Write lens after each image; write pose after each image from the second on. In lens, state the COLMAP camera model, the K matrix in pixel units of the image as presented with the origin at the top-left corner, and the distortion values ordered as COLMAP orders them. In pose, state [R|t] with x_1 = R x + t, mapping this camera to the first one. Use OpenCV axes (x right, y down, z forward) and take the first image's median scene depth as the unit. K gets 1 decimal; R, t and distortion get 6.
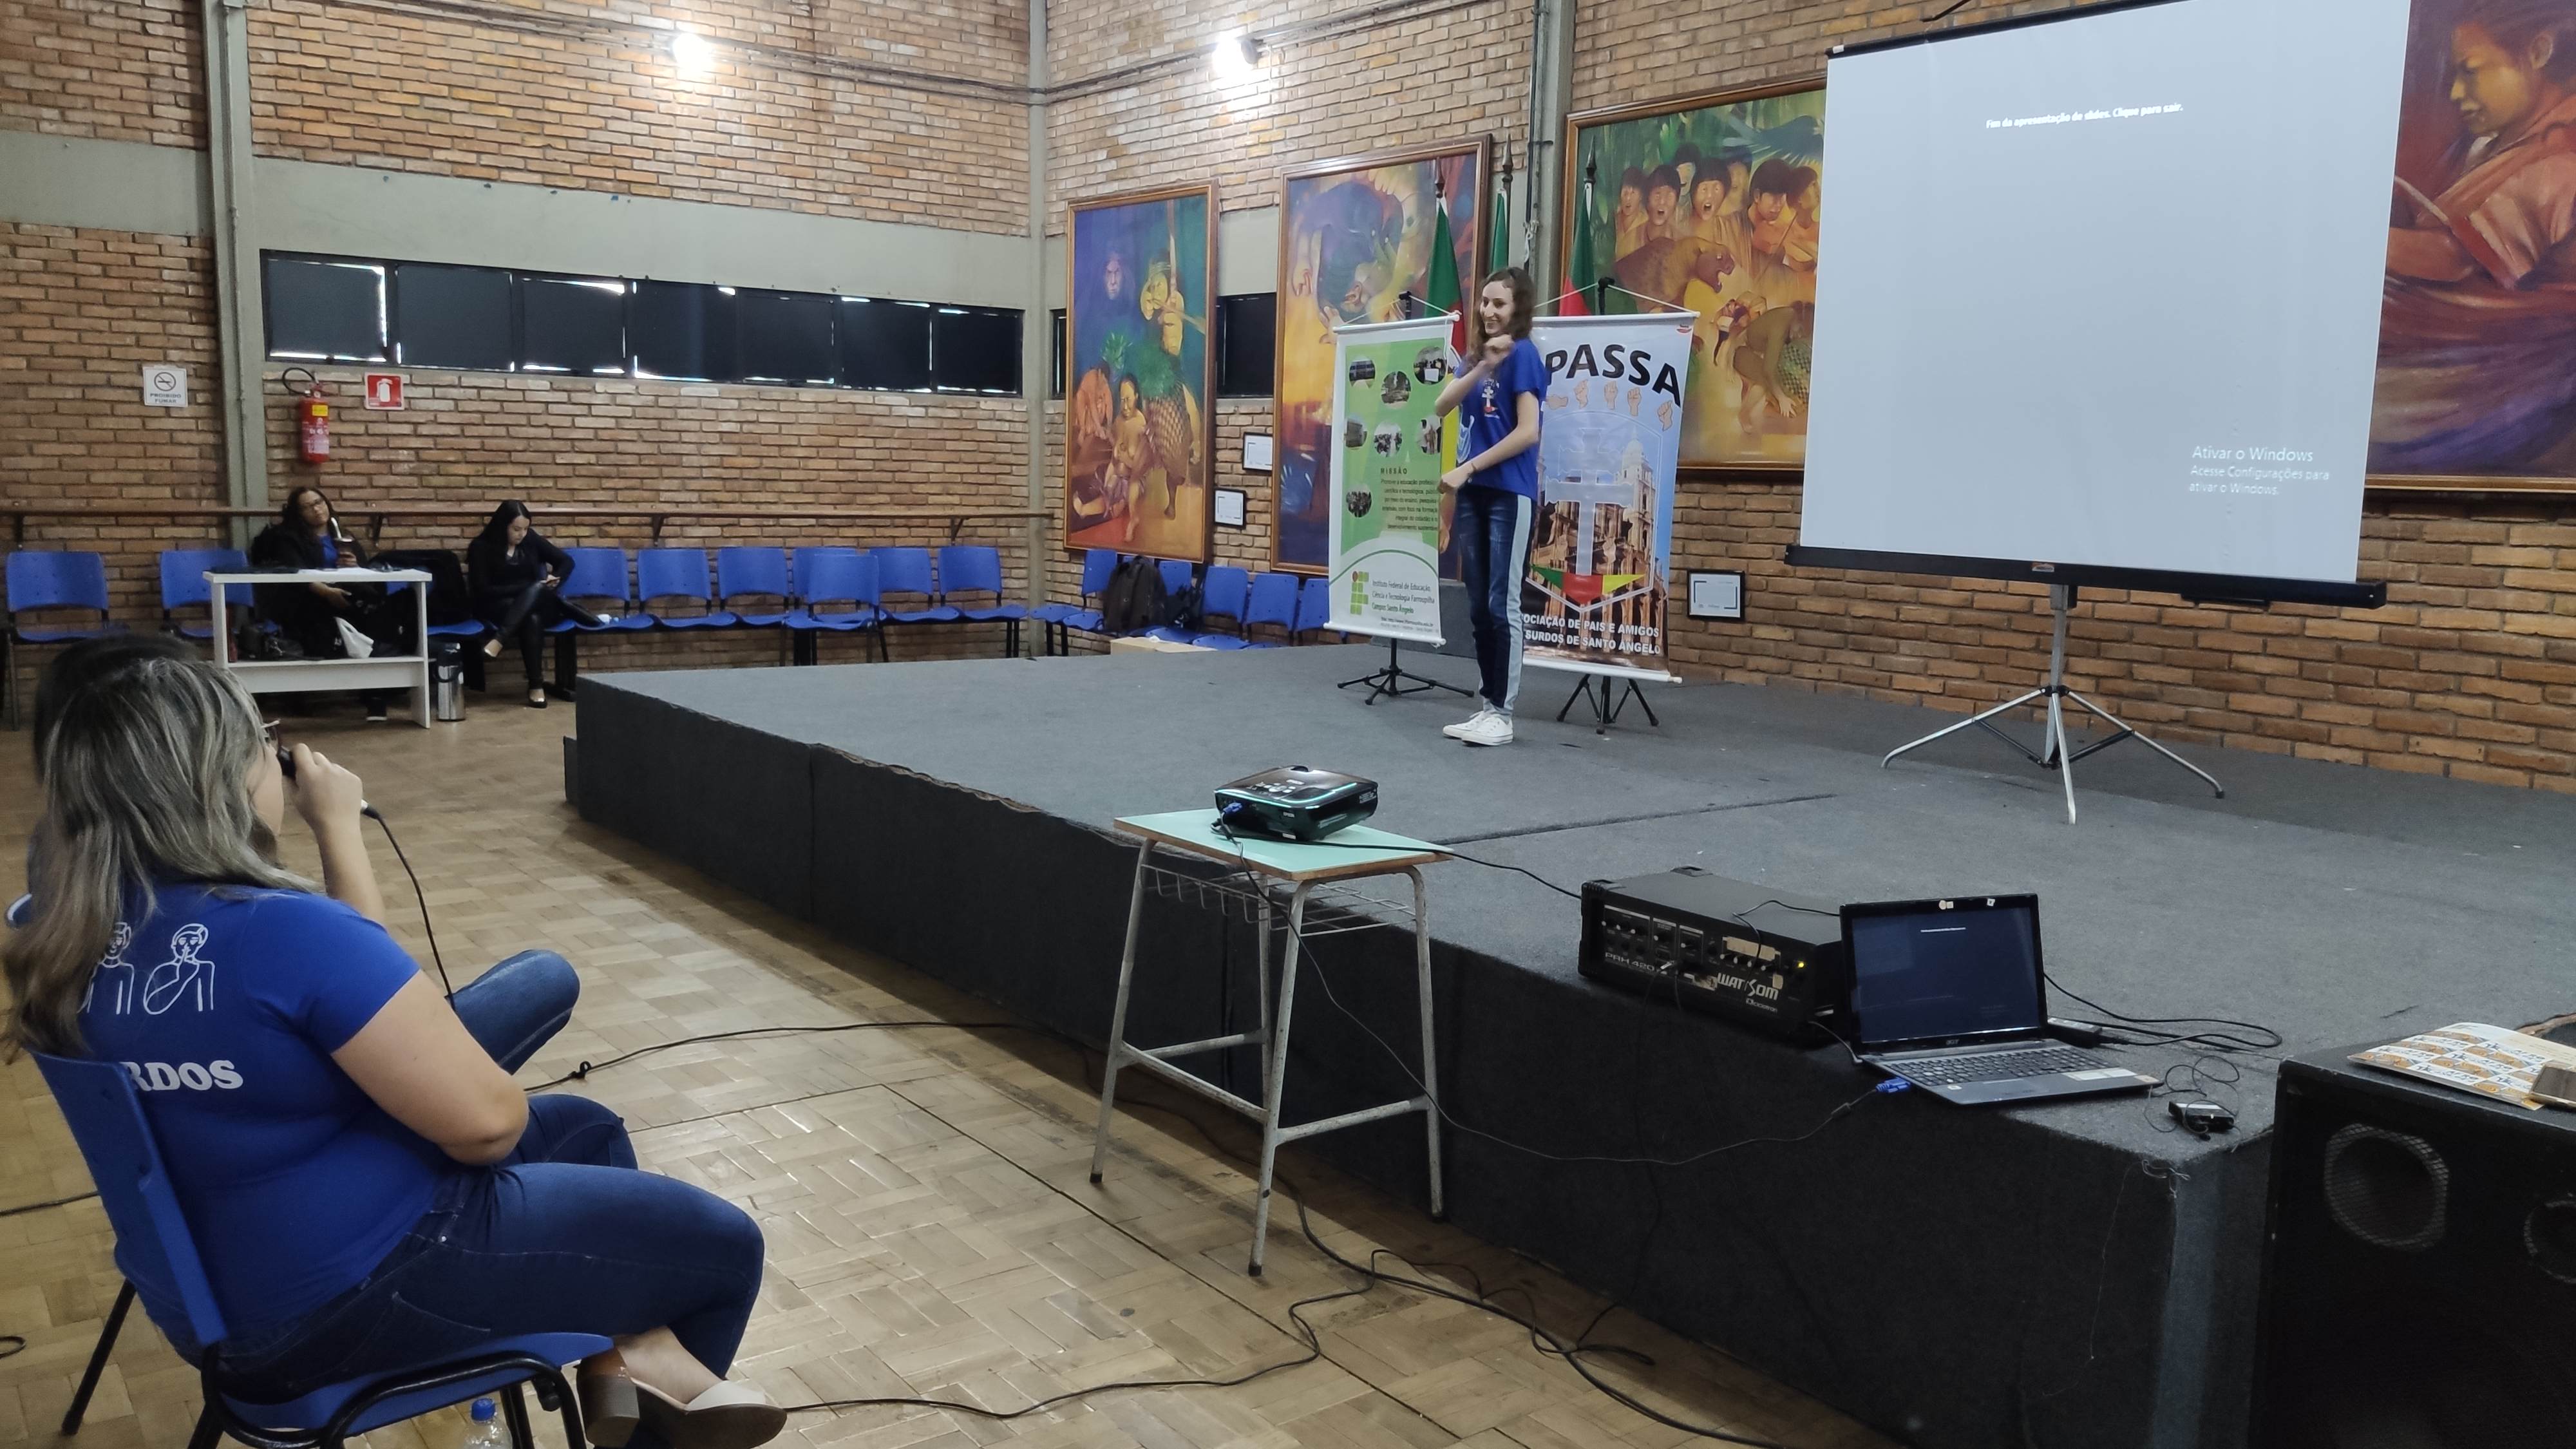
lens RADIAL K [[1957.9, 0, 1296.5], [0, 1957.9, 750.0], [0, 0, 1]] dist [0.018735, -0.044737]
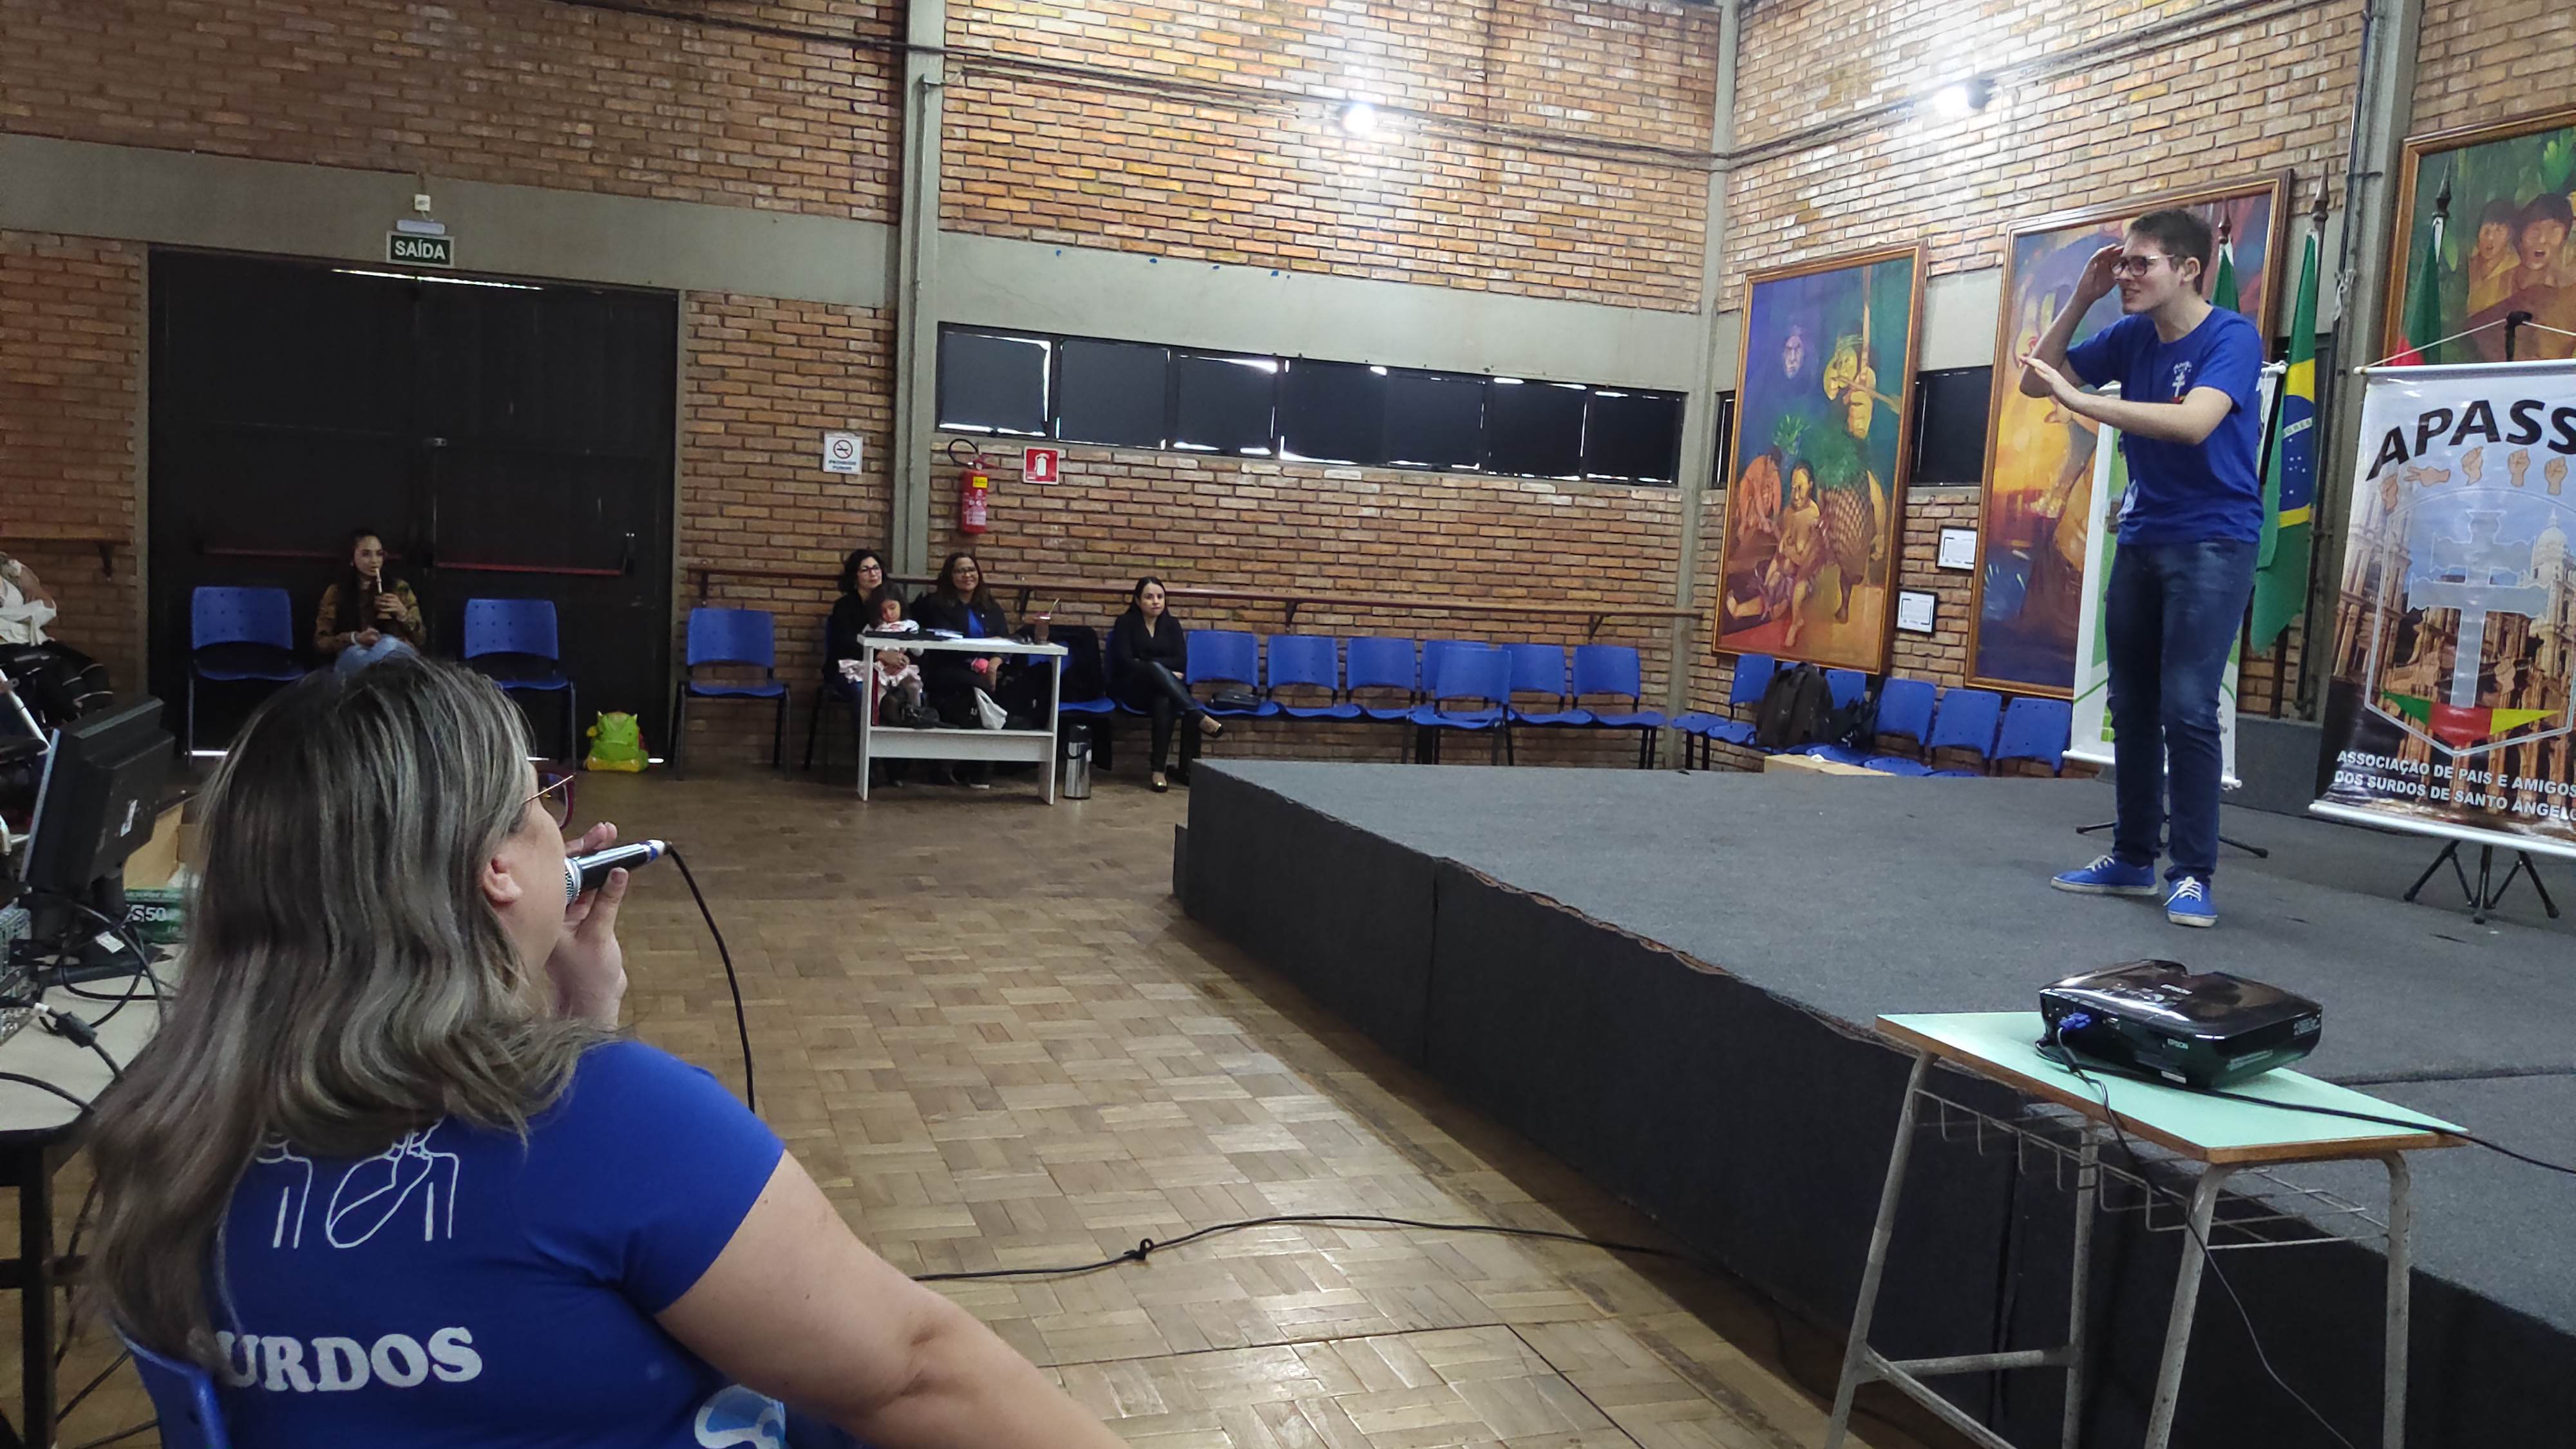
lens RADIAL K [[1957.9, 0, 1298.8], [0, 1957.9, 747.1], [0, 0, 1]] dist [0.018735, -0.044737]
pose [[0.951117, 0.058890, -0.303165, -0.031294], [-0.076082, 0.996076, -0.045203, -0.004614], [0.299314, 0.066059, 0.951865, 0.106100]]
